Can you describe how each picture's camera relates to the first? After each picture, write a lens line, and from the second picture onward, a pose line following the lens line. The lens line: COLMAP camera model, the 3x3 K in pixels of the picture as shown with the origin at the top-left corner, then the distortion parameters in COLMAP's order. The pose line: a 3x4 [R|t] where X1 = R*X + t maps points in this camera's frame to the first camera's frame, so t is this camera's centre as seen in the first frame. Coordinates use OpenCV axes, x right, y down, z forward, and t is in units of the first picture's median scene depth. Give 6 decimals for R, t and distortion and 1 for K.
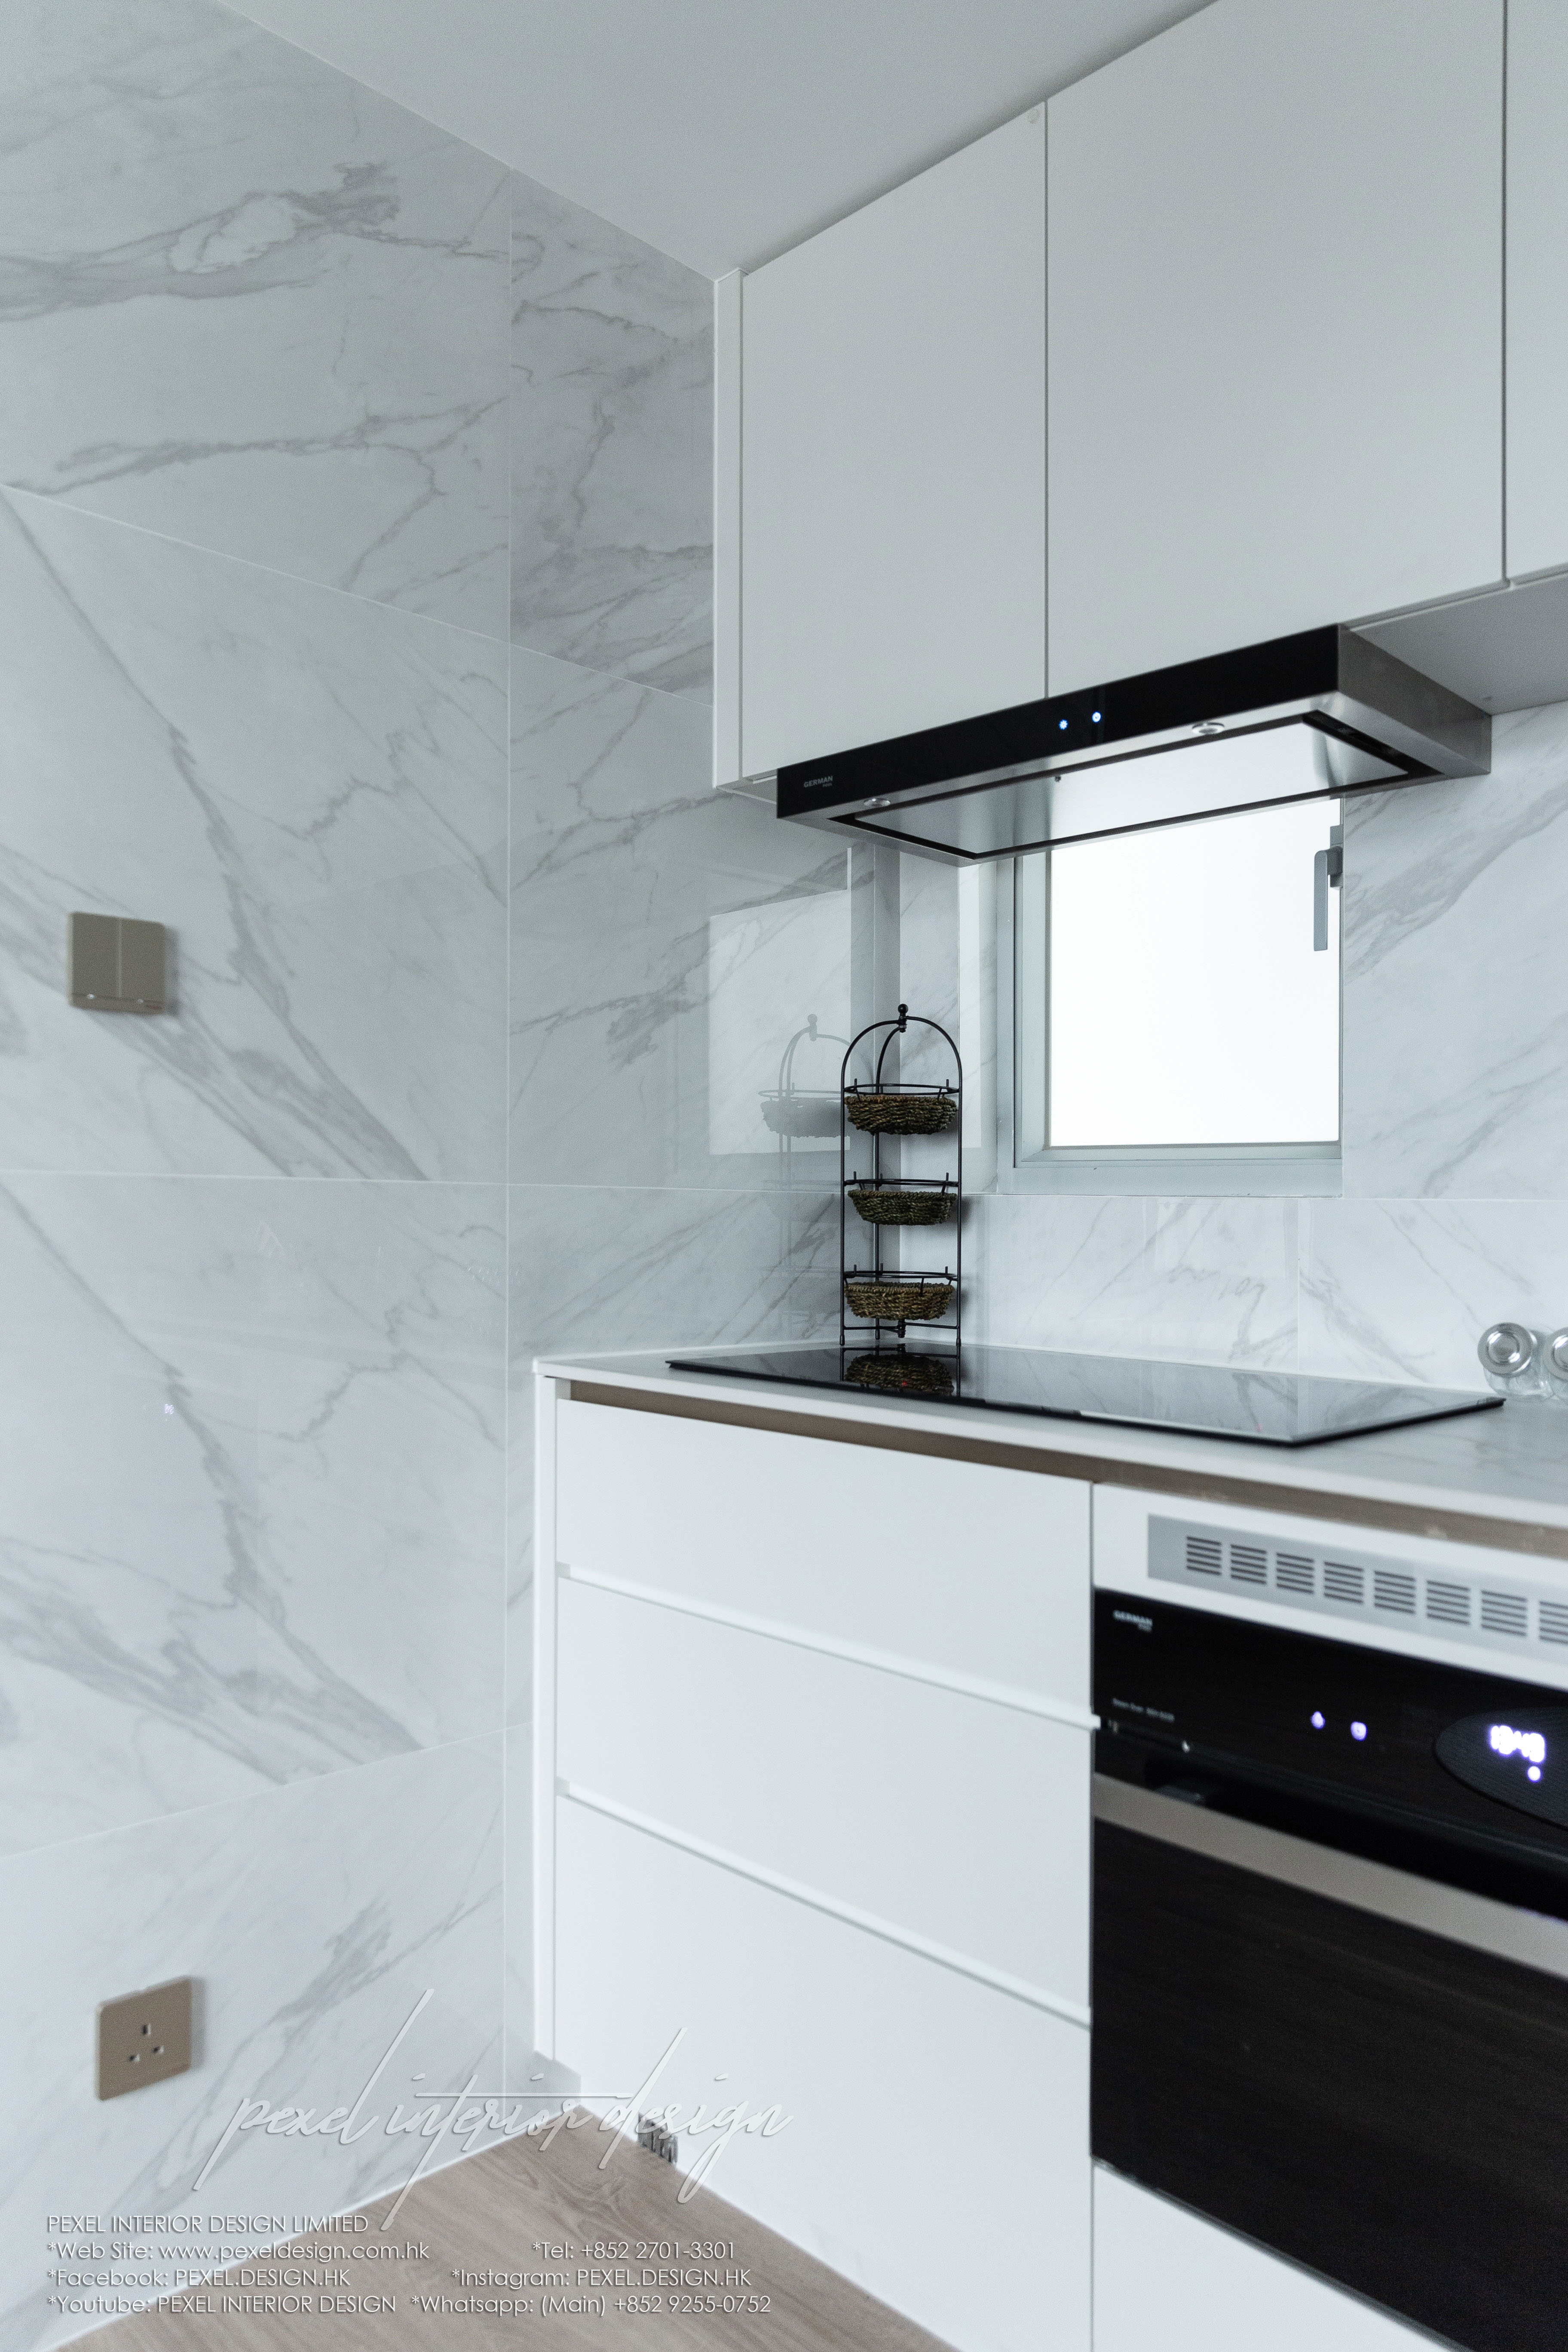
lens RADIAL K [[1584.7, 0, 770.0], [0, 1584.7, 1199.8], [0, 0, 1]] dist [0.007337, -0.002580]
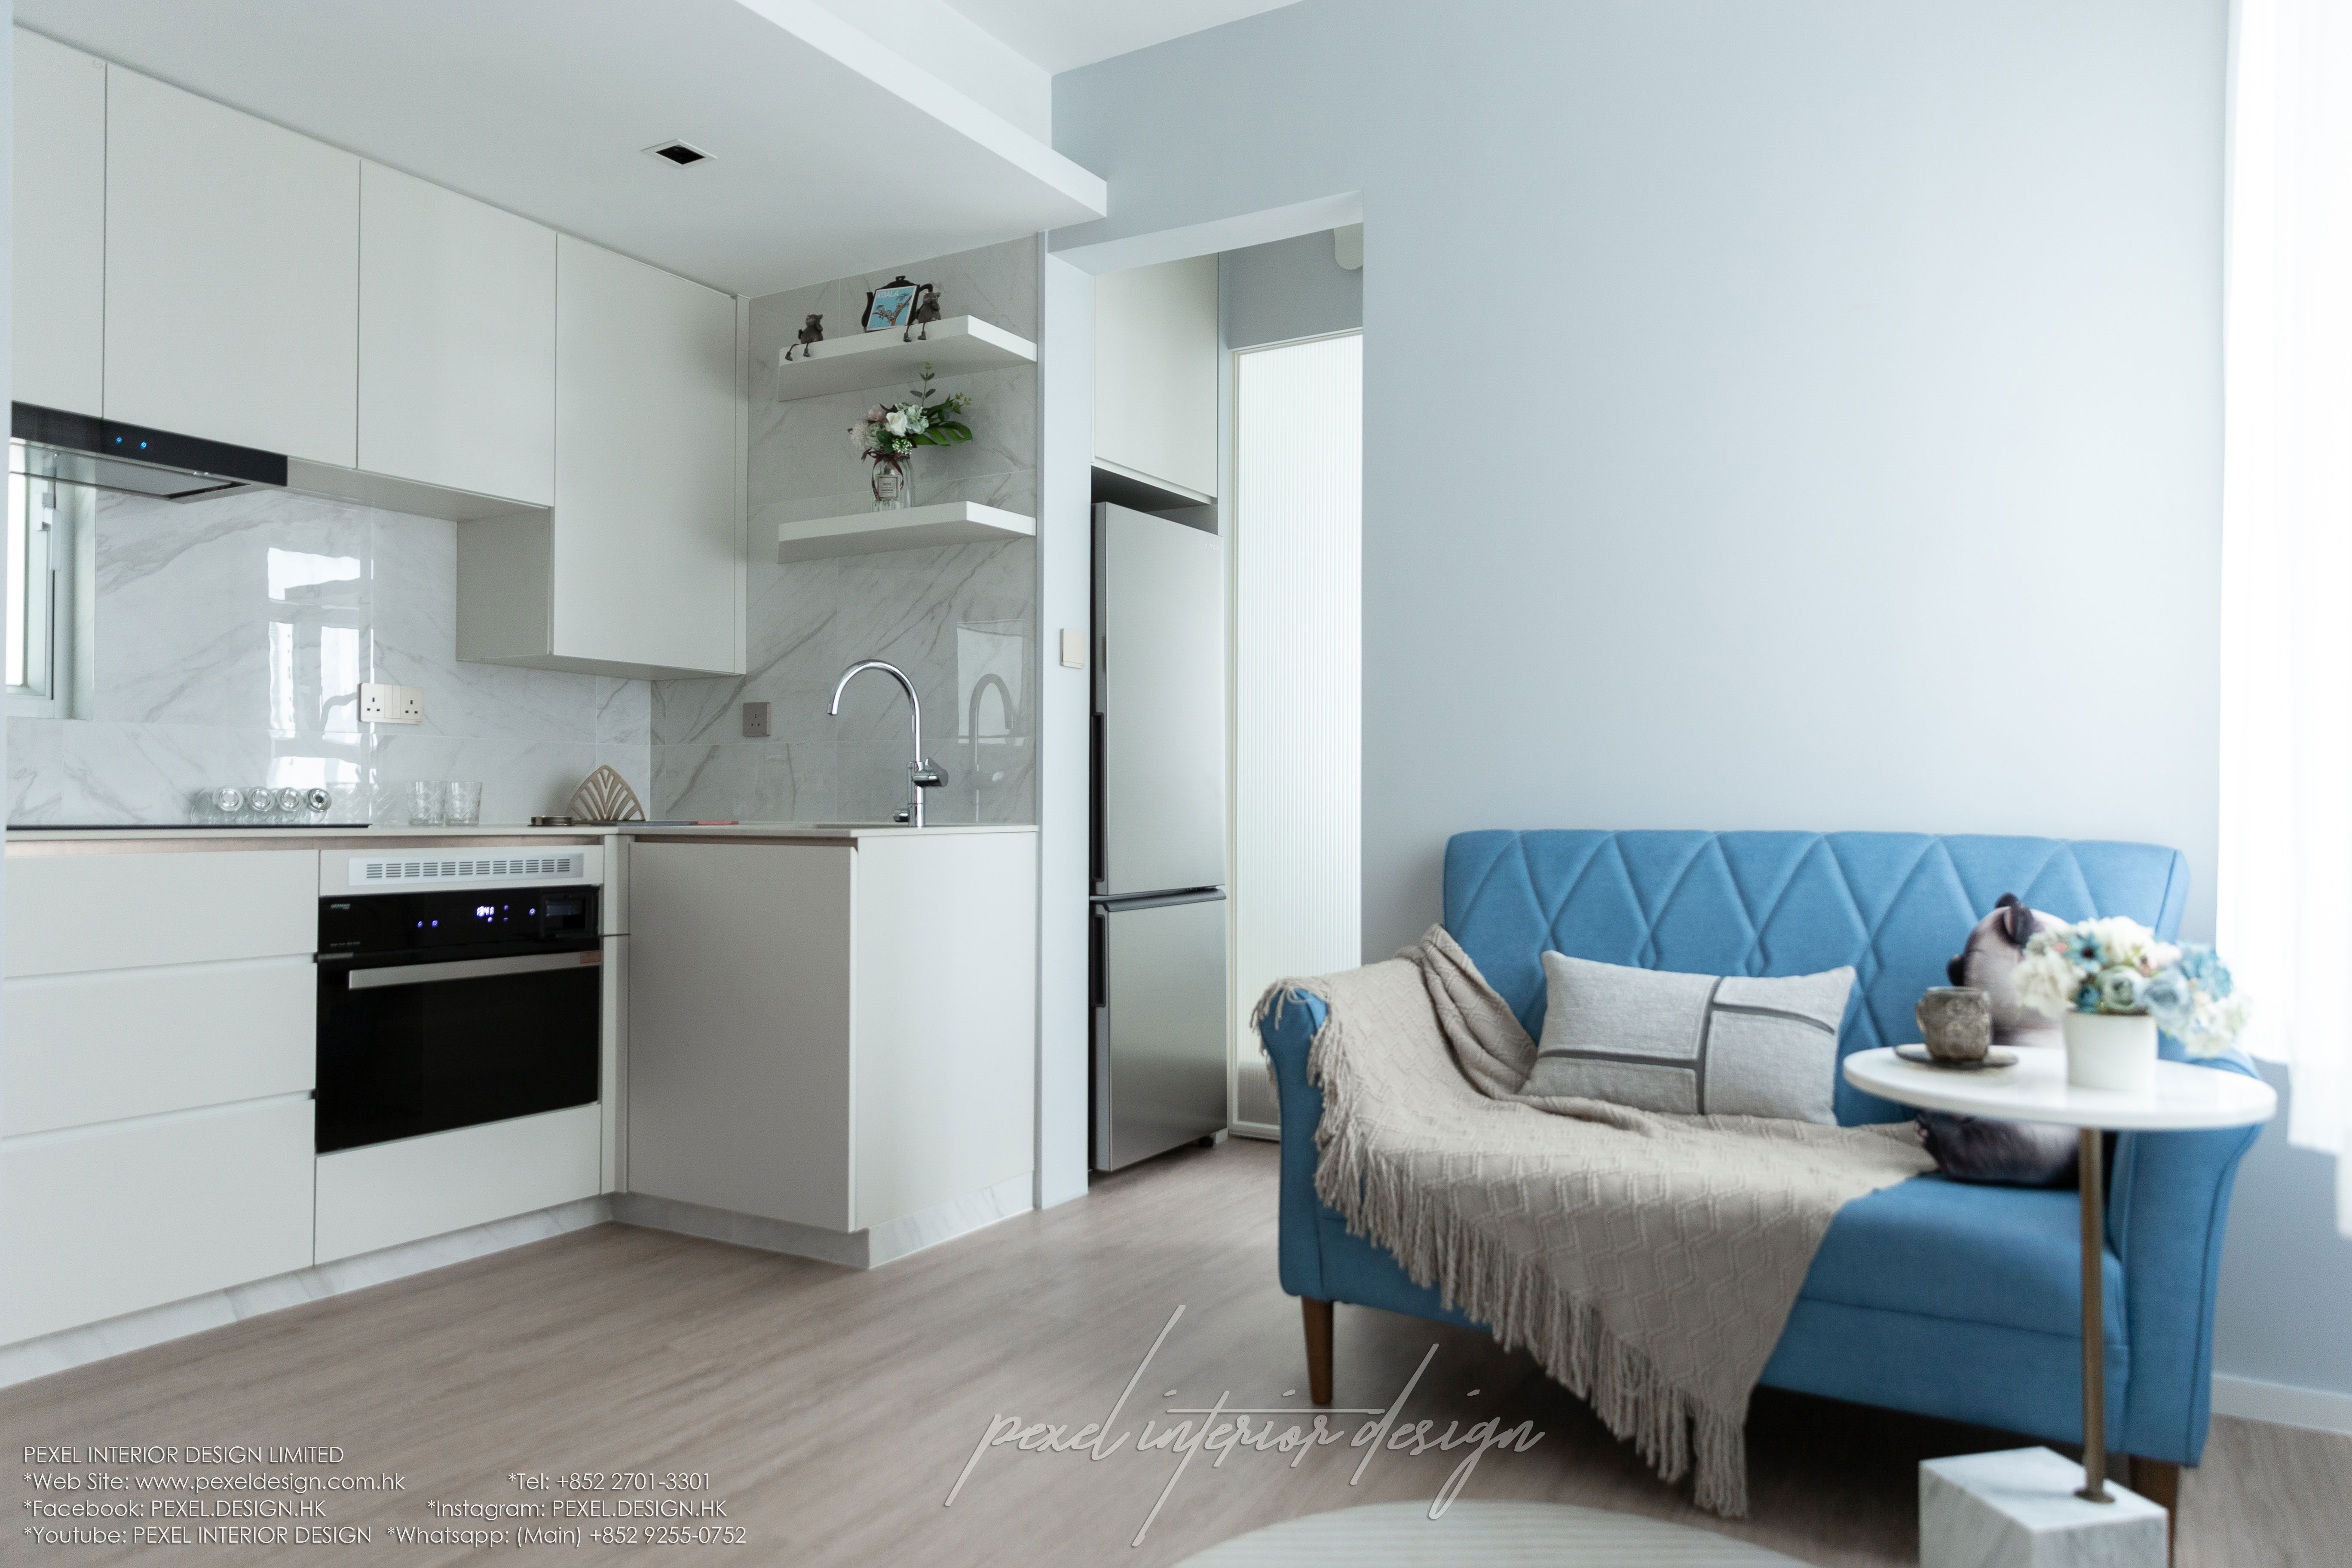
lens RADIAL K [[1584.7, 0, 1166.8], [0, 1584.7, 805.6], [0, 0, 1]] dist [0.007337, -0.002580]
pose [[-0.245117, -0.016573, 0.969352, -1.695508], [-0.013572, 0.999815, 0.013662, 0.054435], [-0.969399, -0.009807, -0.245296, 0.307715]]
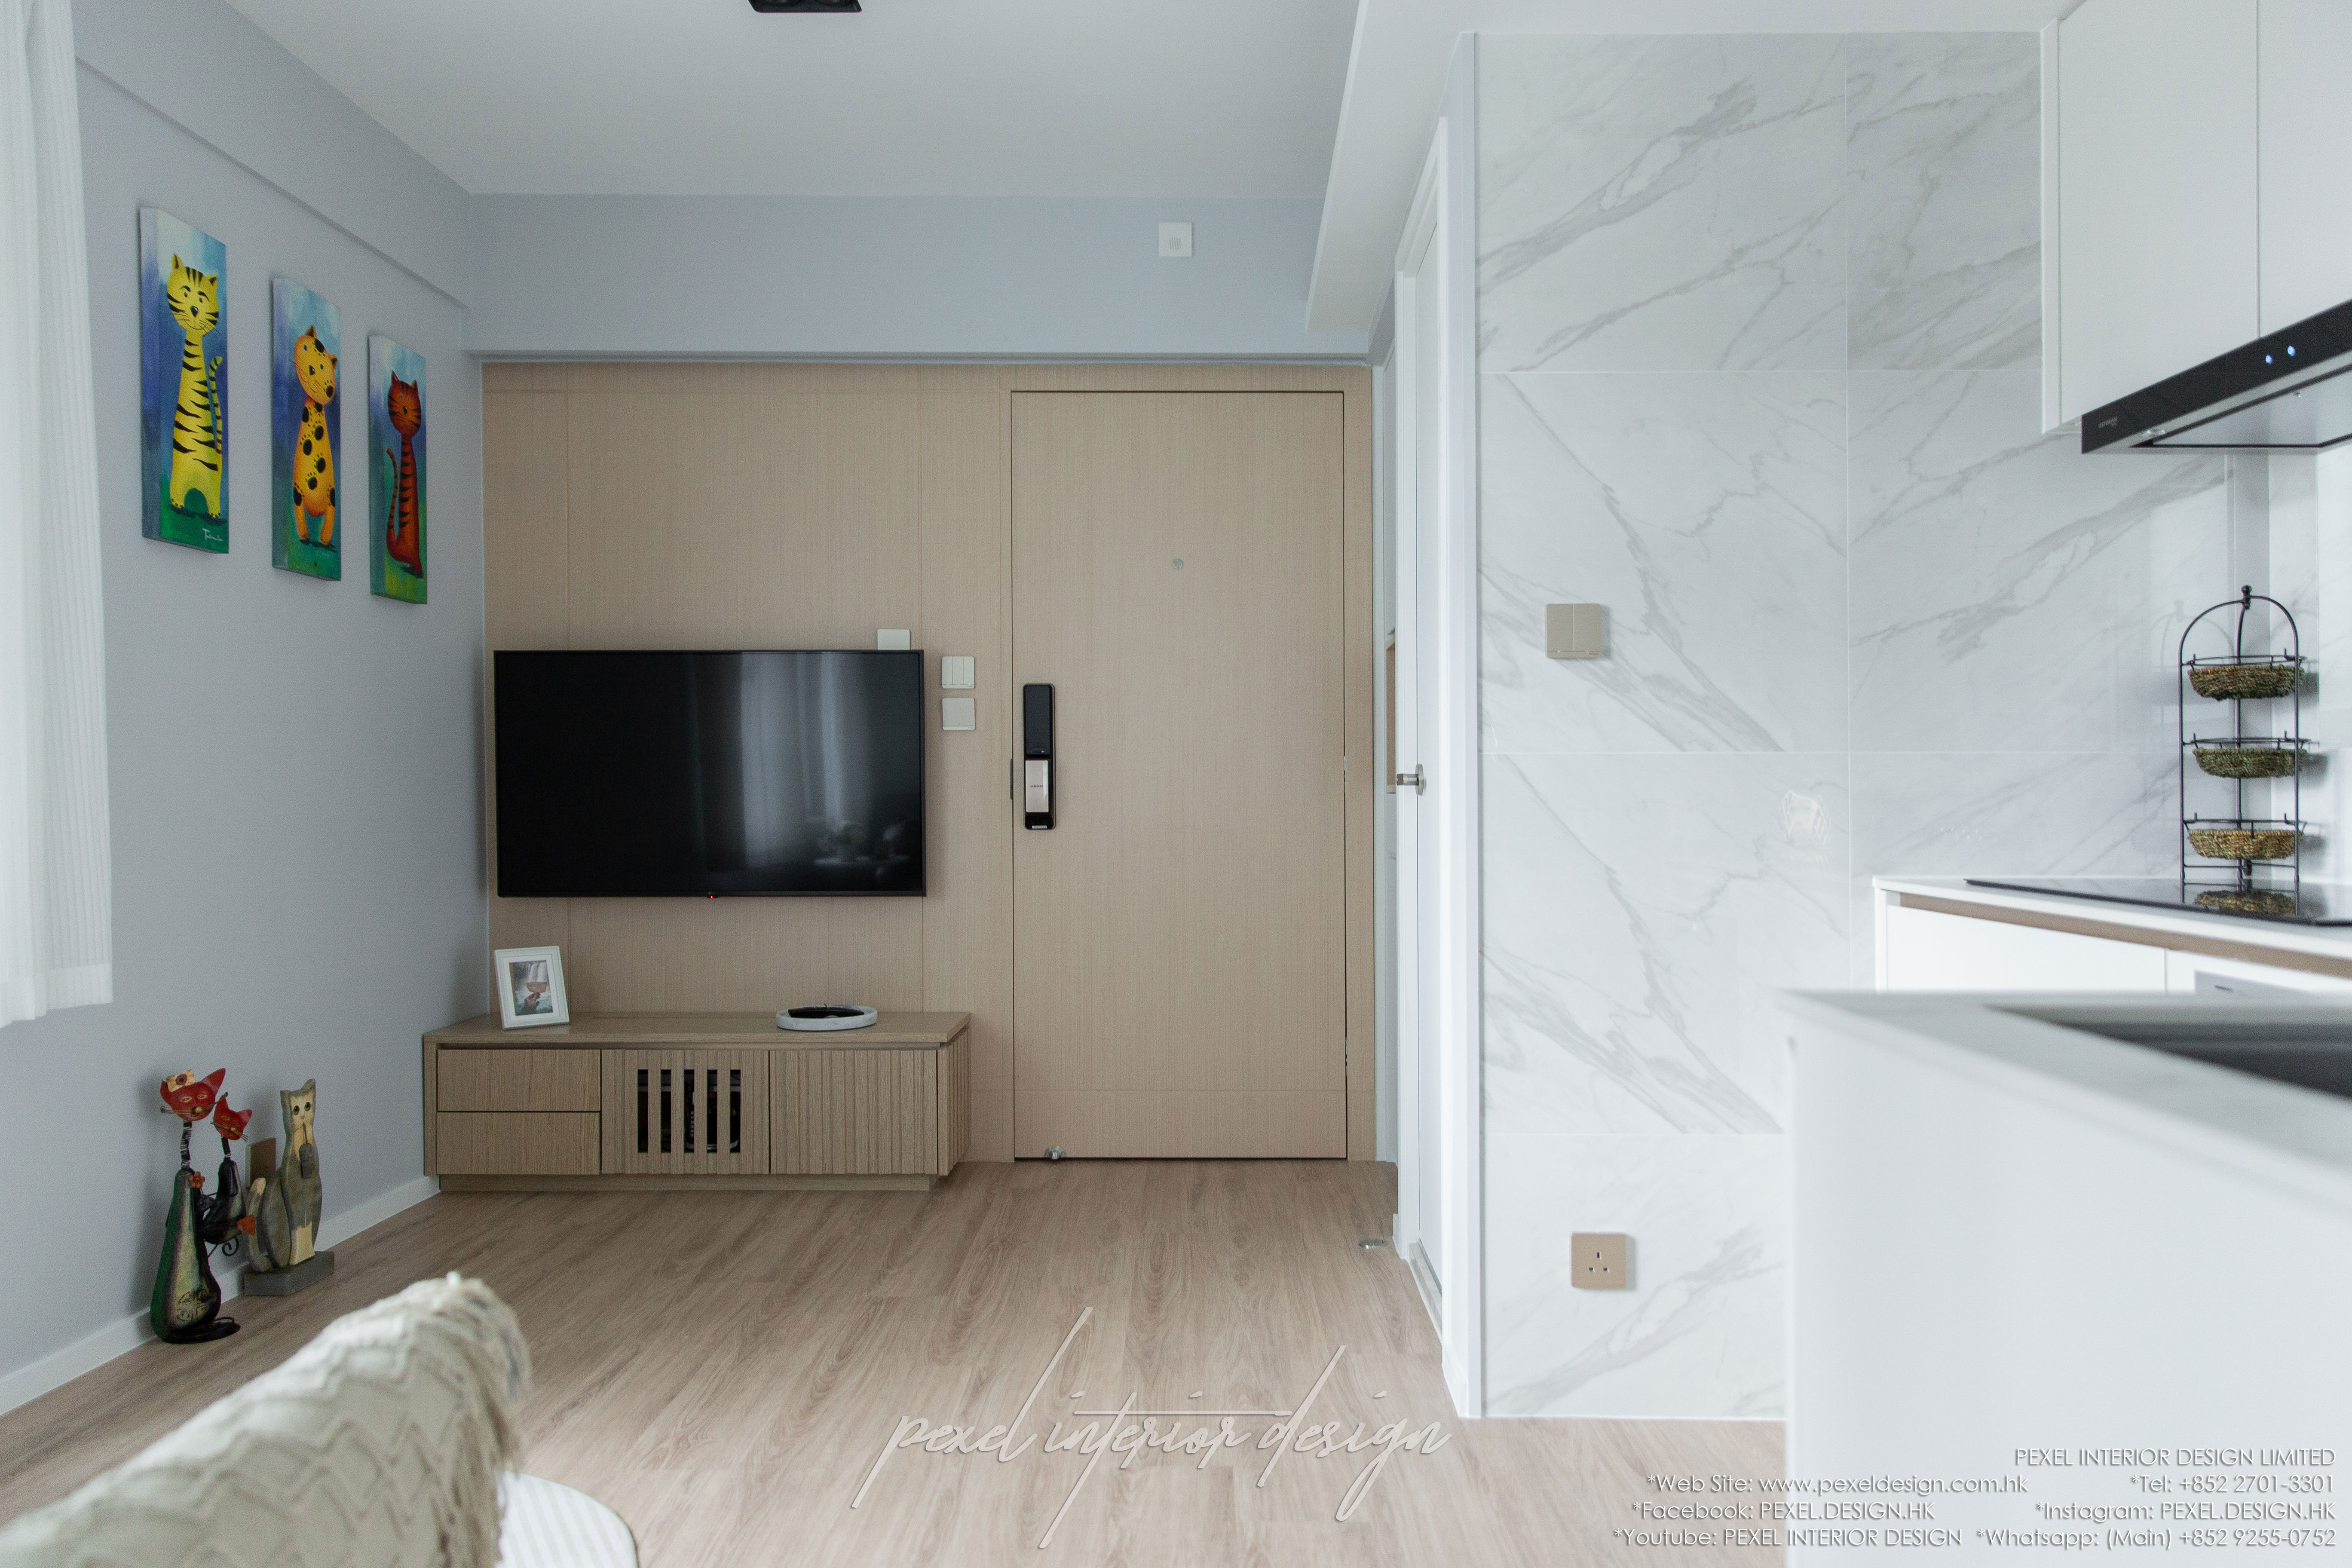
lens RADIAL K [[1584.7, 0, 1196.3], [0, 1584.7, 795.1], [0, 0, 1]] dist [0.007337, -0.002580]
pose [[0.705167, -0.017324, -0.708829, 0.452846], [0.015220, 0.999841, -0.009295, 0.034372], [0.708878, -0.004234, 0.705319, -0.440247]]
